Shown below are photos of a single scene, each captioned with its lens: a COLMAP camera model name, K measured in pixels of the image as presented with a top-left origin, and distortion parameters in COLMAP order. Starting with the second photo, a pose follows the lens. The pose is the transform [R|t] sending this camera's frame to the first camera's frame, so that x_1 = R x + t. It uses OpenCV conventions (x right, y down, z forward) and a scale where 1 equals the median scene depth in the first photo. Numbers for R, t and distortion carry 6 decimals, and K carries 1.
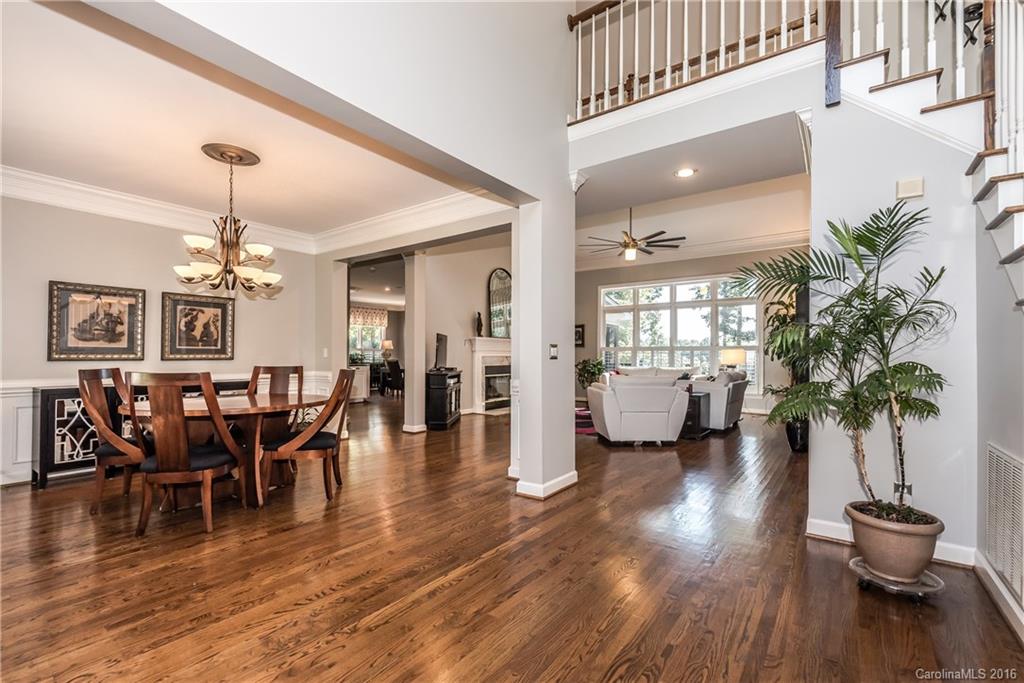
lens RADIAL K [[444.7, 0, 512.1], [0, 444.7, 356.8], [0, 0, 1]] dist [0.000371, -0.000664]
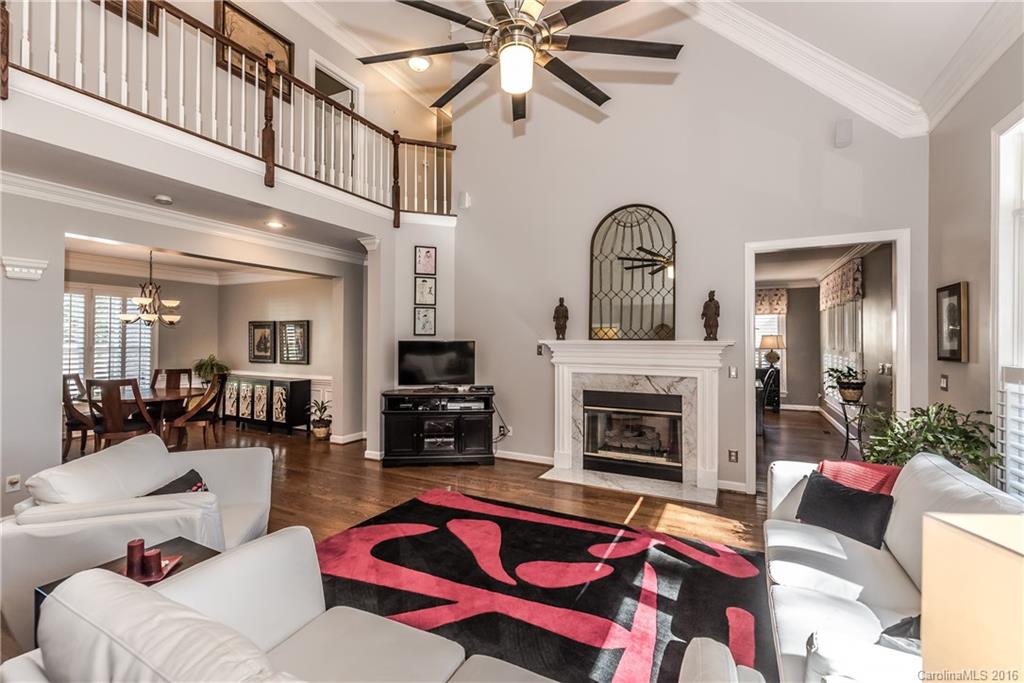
lens RADIAL K [[444.7, 0, 511.0], [0, 444.7, 336.0], [0, 0, 1]] dist [0.000371, -0.000664]
pose [[0.152444, -0.011428, -0.988246, 0.492116], [-0.006756, 0.999898, -0.012605, -0.040758], [0.988289, 0.008598, 0.152351, 0.832690]]
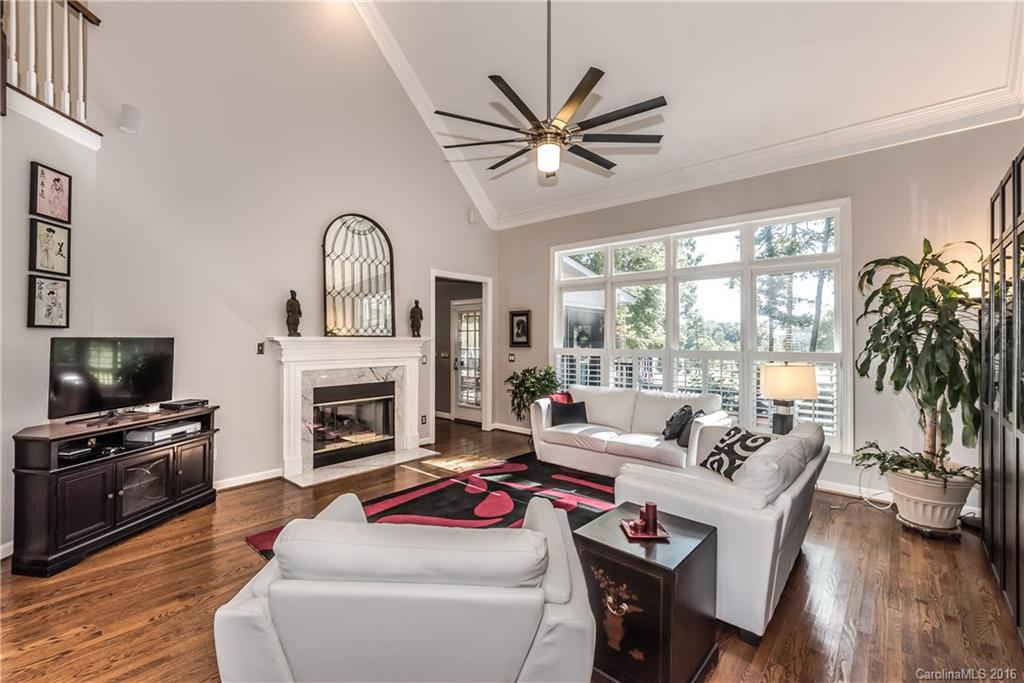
lens RADIAL K [[444.7, 0, 506.1], [0, 444.7, 337.9], [0, 0, 1]] dist [0.000371, -0.000664]
pose [[0.995739, -0.000966, -0.092210, 0.231347], [0.000479, 0.999986, -0.005300, -0.038716], [0.092214, 0.005233, 0.995725, 0.476785]]
